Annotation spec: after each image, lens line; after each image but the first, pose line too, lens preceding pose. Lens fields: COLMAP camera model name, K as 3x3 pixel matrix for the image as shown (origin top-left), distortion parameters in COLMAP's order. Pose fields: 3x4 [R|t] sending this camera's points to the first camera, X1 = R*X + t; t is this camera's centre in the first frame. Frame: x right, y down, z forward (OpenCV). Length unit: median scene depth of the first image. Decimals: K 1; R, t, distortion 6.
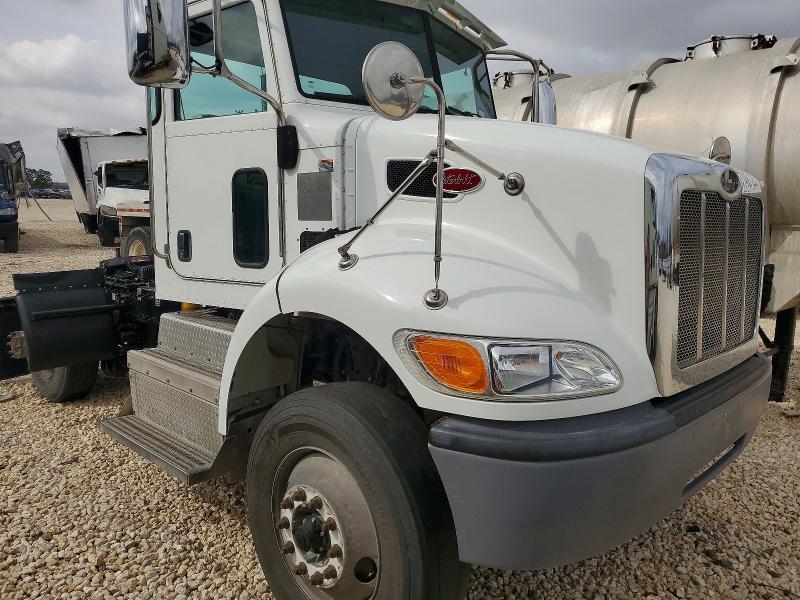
lens RADIAL K [[635.7, 0, 400.2], [0, 635.7, 278.5], [0, 0, 1]] dist [0.018481, 0.007469]
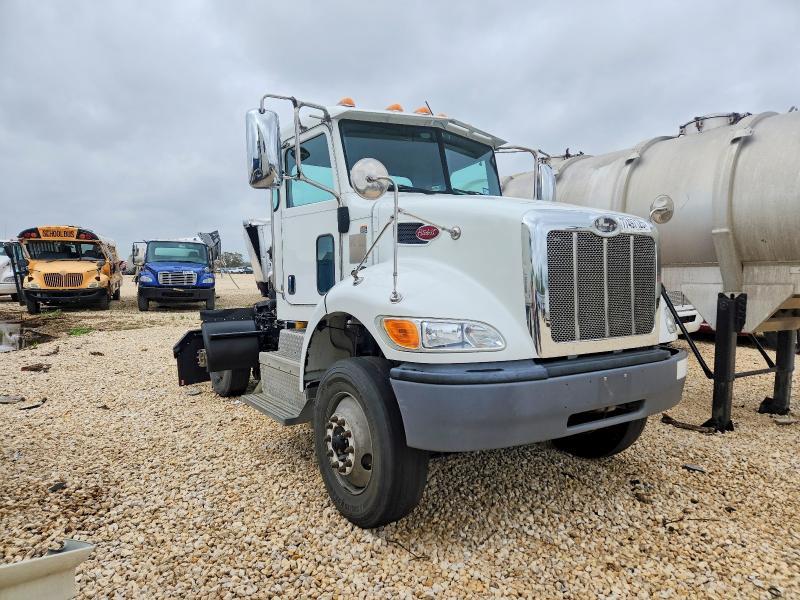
lens RADIAL K [[558.7, 0, 400.5], [0, 558.7, 303.0], [0, 0, 1]] dist [0.116219, -0.112220]
pose [[0.972802, -0.018409, -0.230905, 0.295307], [0.002940, 0.997738, -0.067158, 0.105133], [0.231619, 0.064653, 0.970656, -0.354689]]
